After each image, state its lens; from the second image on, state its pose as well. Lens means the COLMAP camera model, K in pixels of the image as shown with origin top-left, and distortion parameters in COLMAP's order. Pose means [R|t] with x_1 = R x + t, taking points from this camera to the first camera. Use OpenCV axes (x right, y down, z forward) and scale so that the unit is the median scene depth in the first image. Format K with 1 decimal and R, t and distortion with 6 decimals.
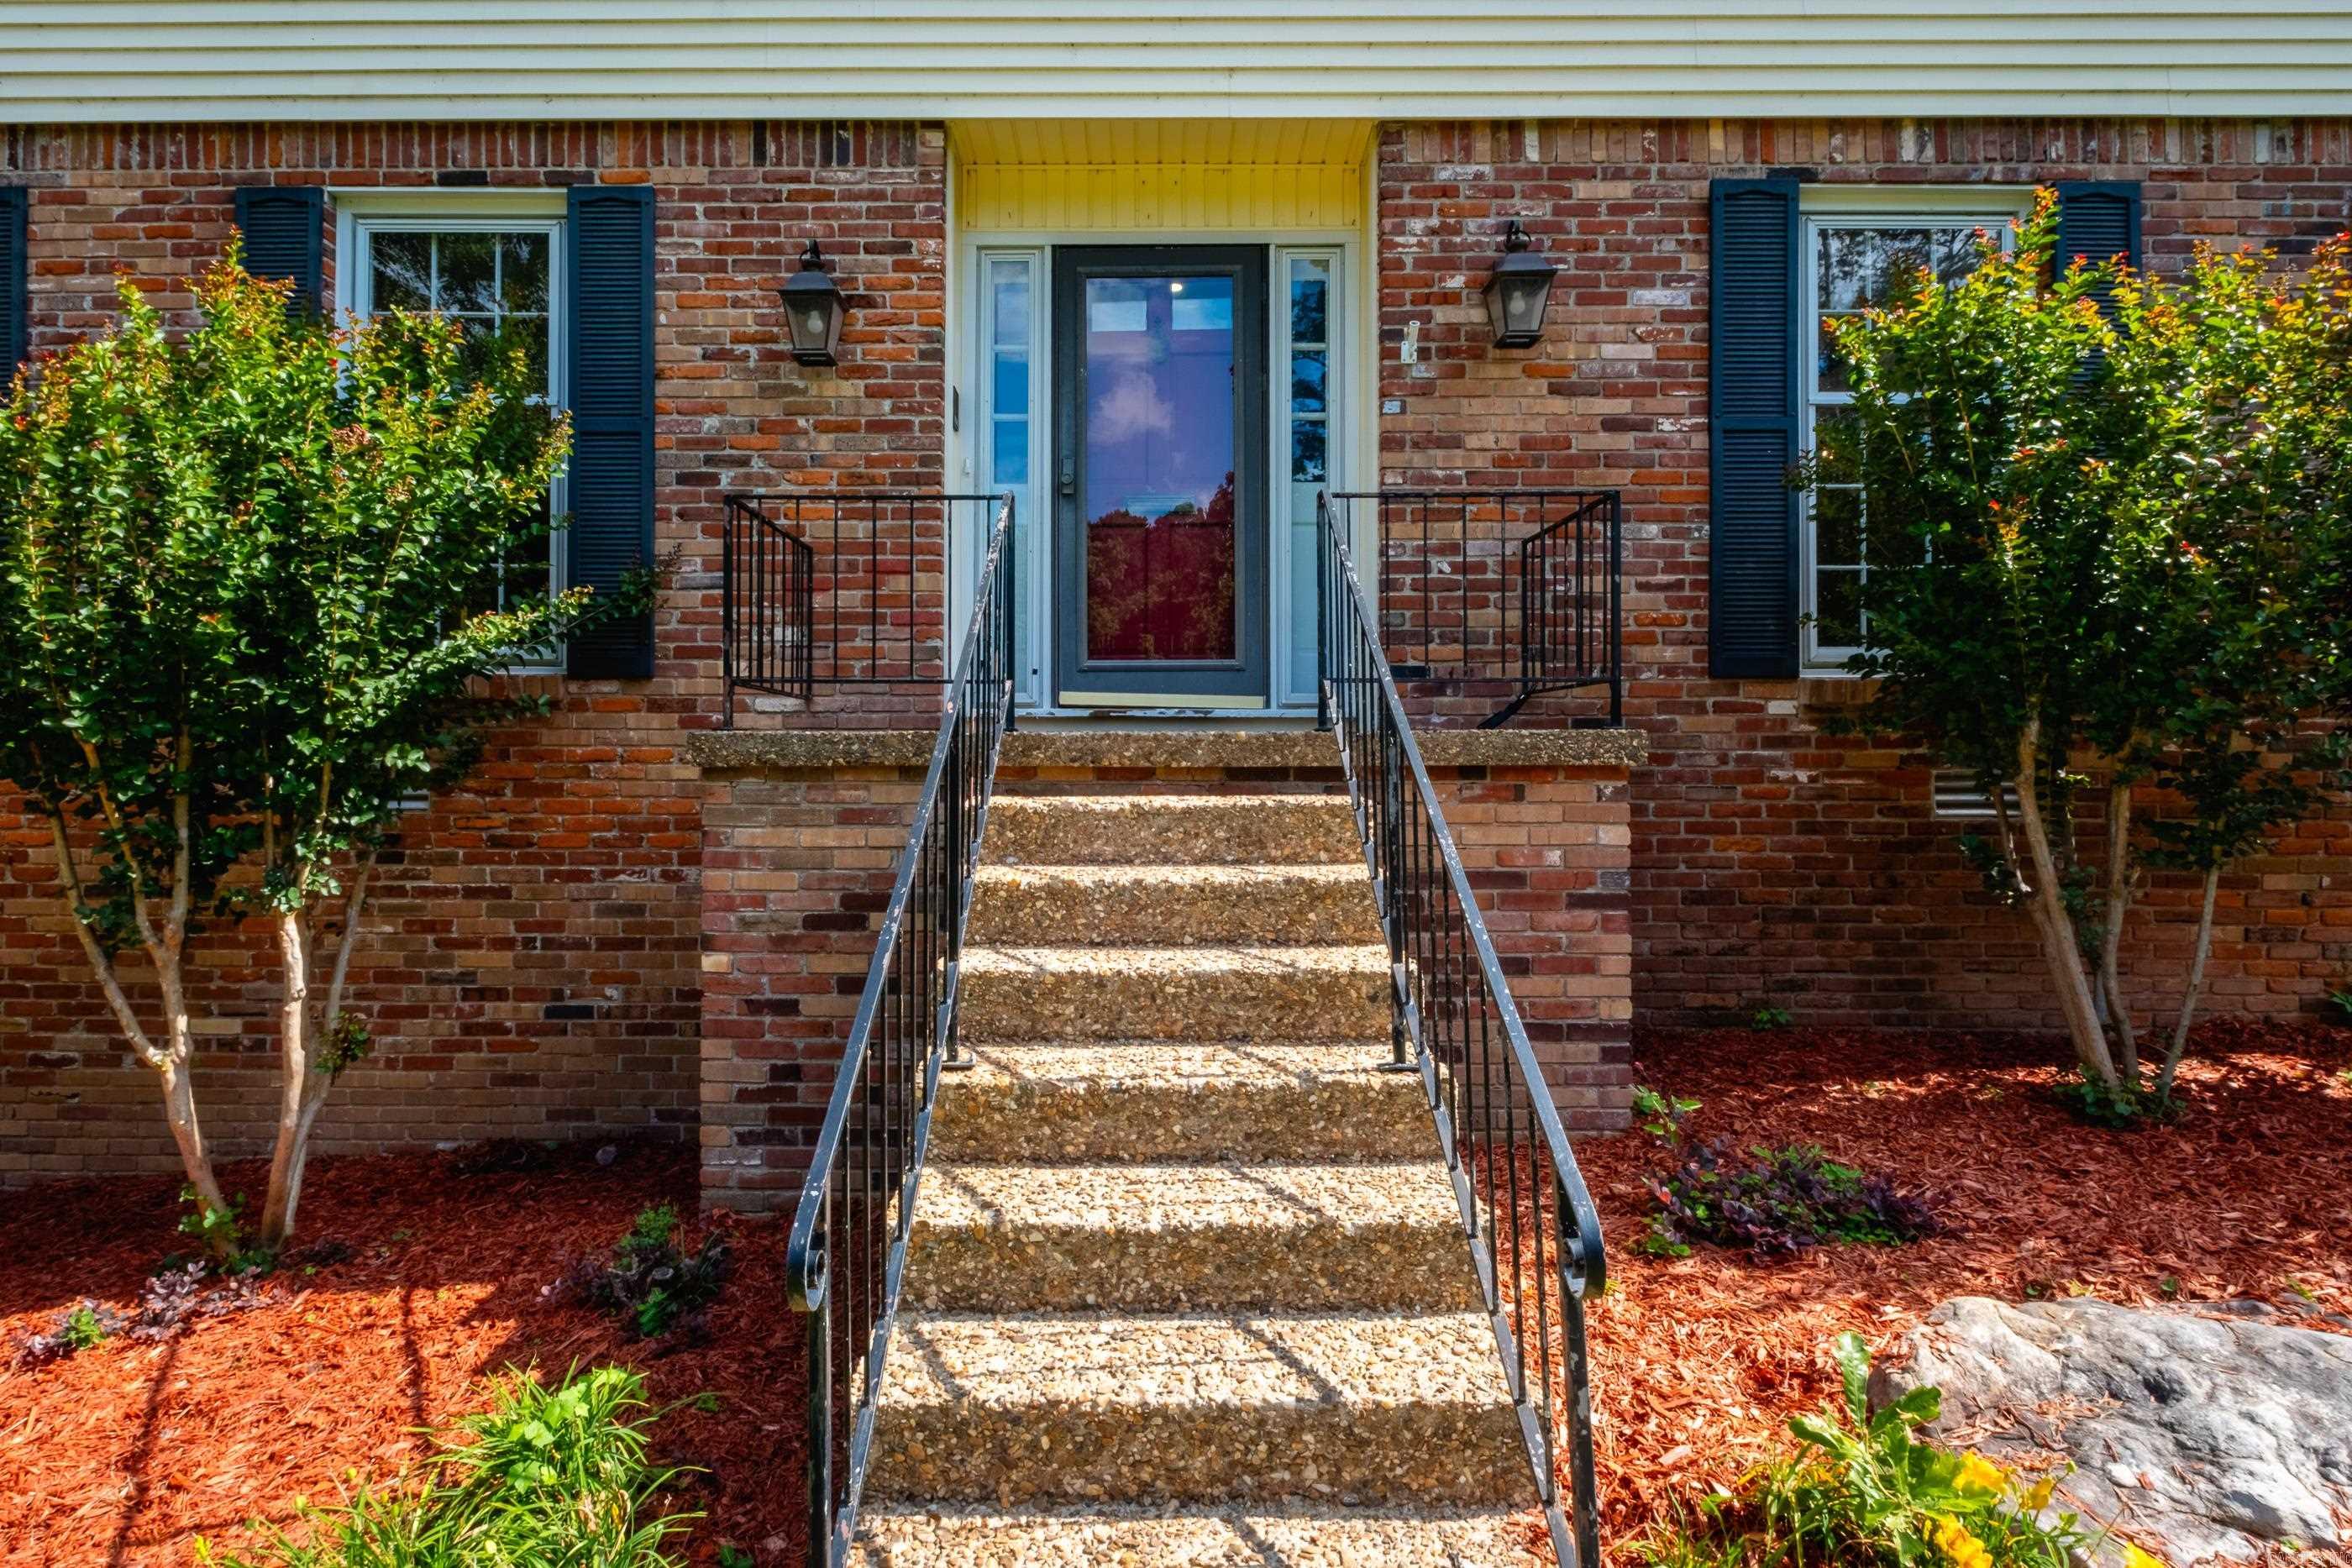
lens RADIAL K [[1036.0, 0, 1054.4], [0, 1036.0, 782.5], [0, 0, 1]] dist [0.003493, -0.000287]
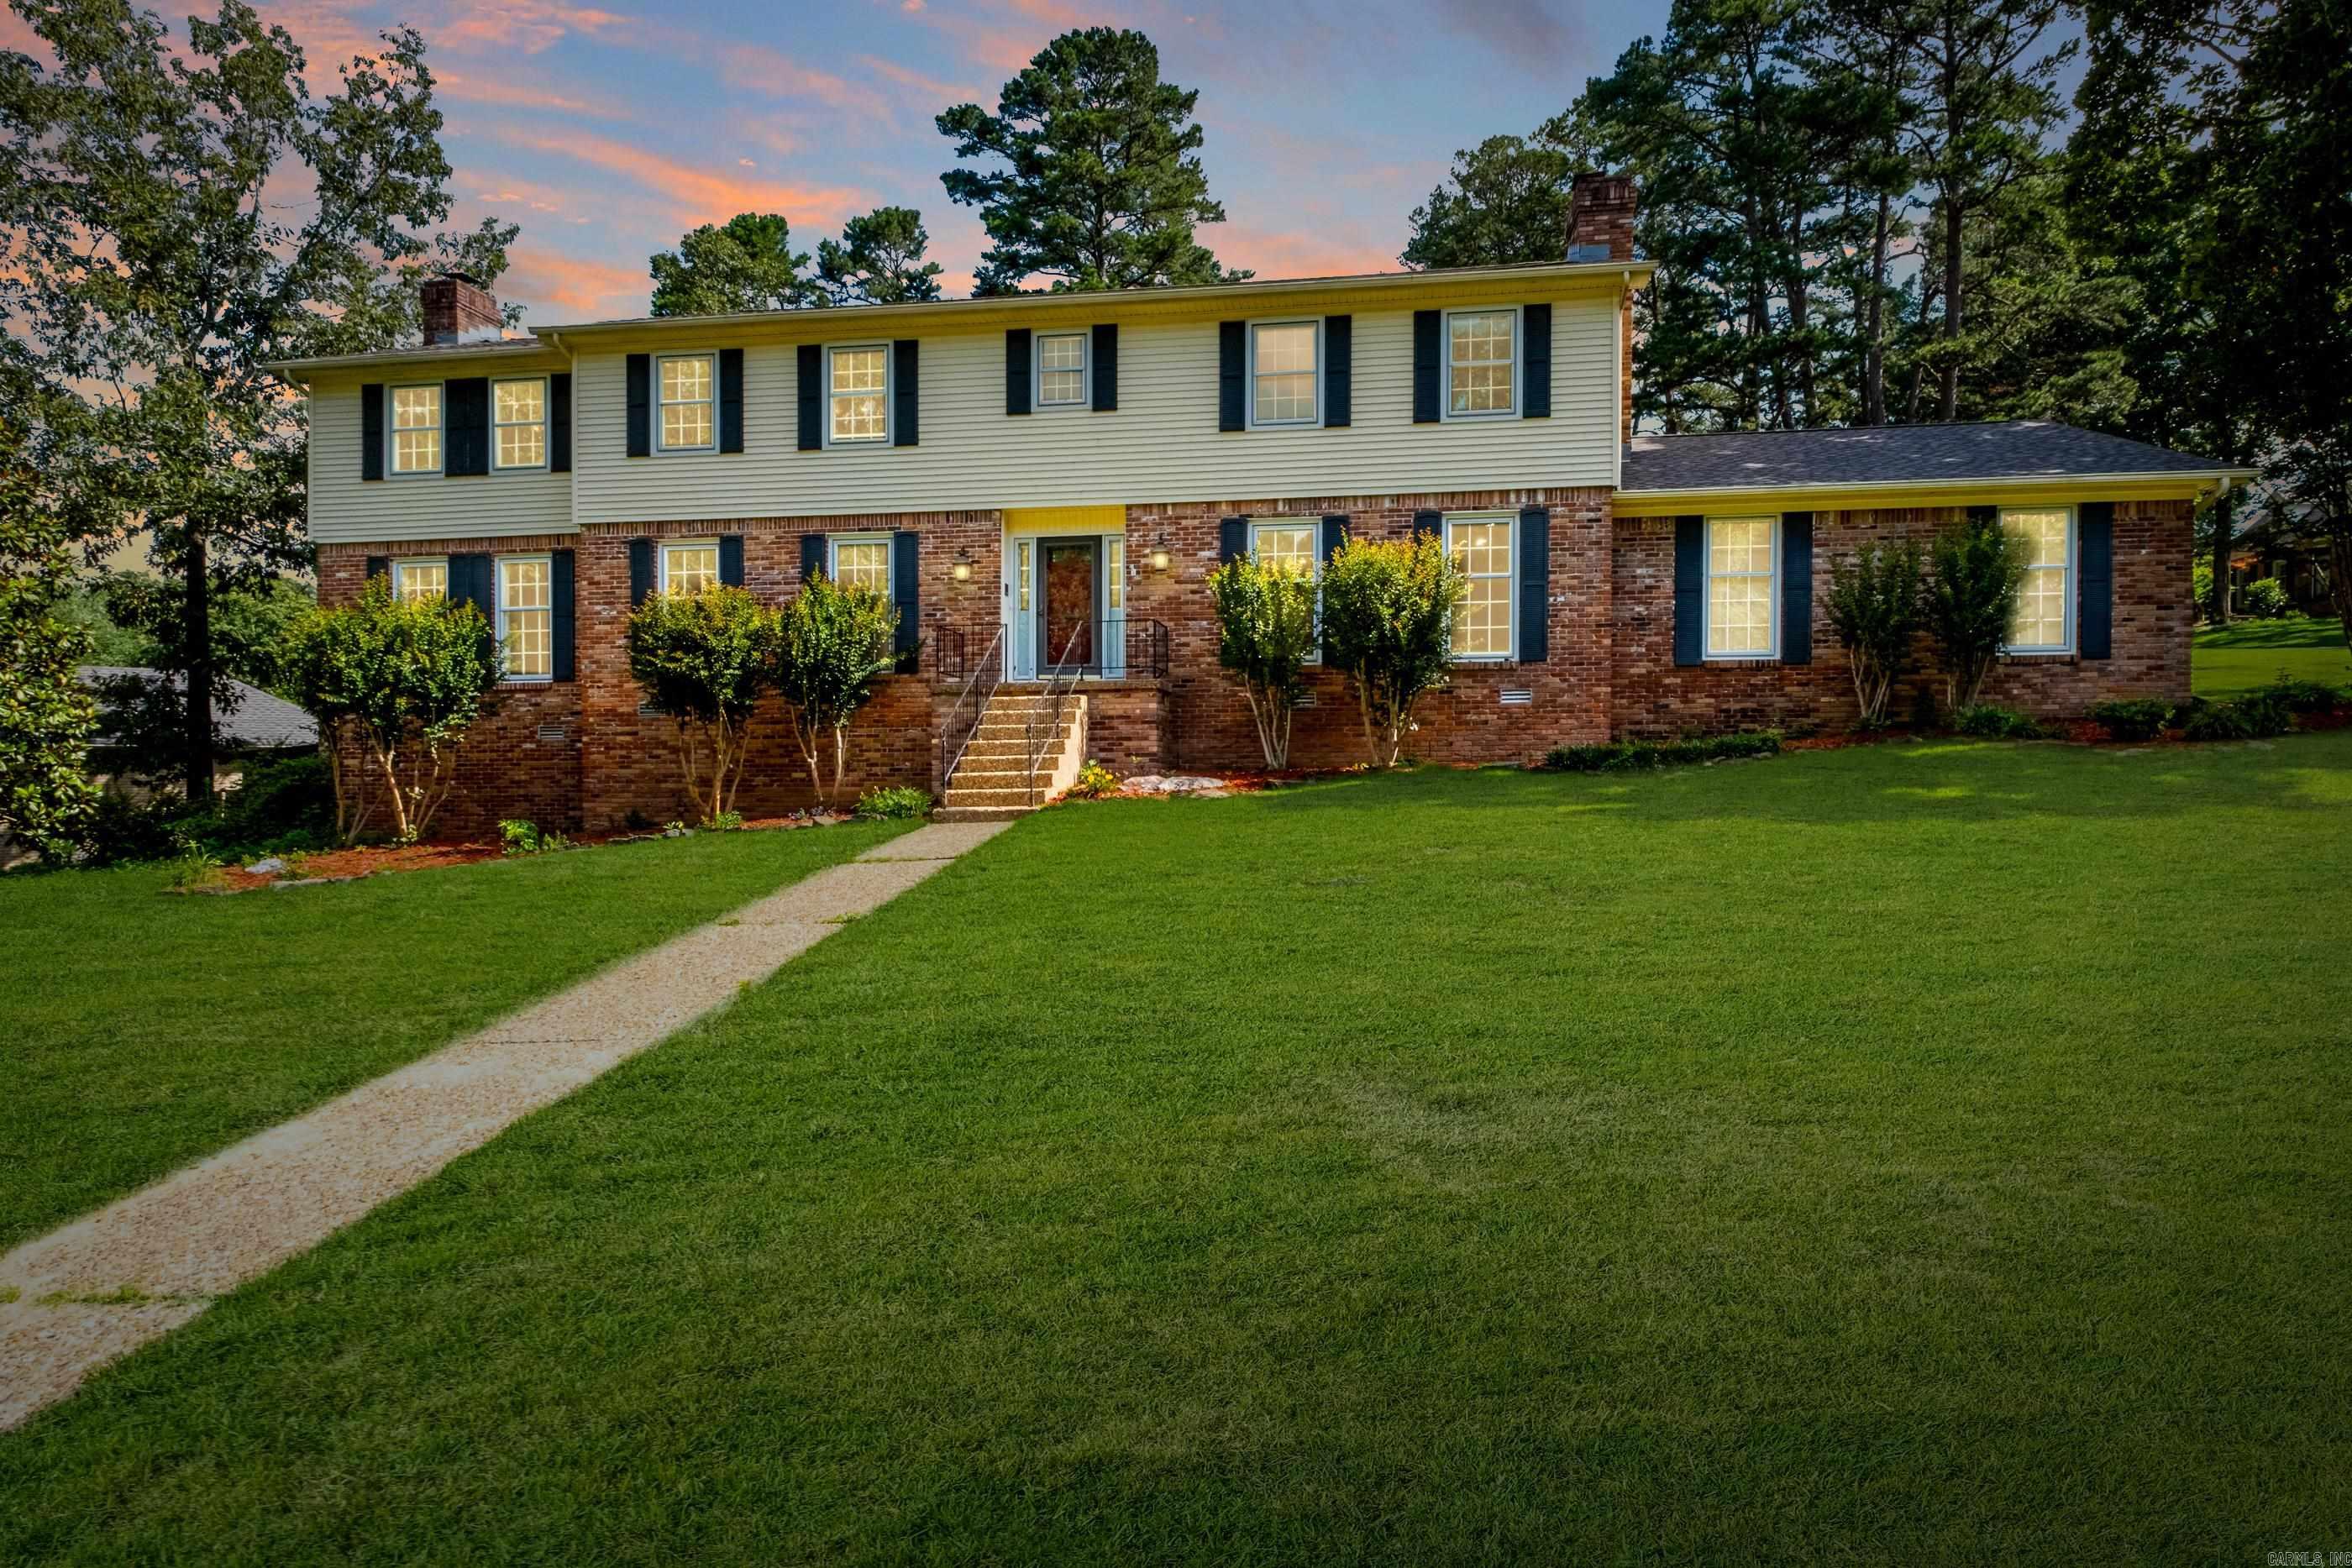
lens RADIAL K [[1047.5, 0, 1188.3], [0, 1047.5, 779.3], [0, 0, 1]] dist [0.003968, -0.000366]
pose [[0.994995, -0.010960, -0.099325, 0.852139], [0.010027, 0.999901, -0.009883, 0.298542], [0.099423, 0.008838, 0.995006, -2.389536]]
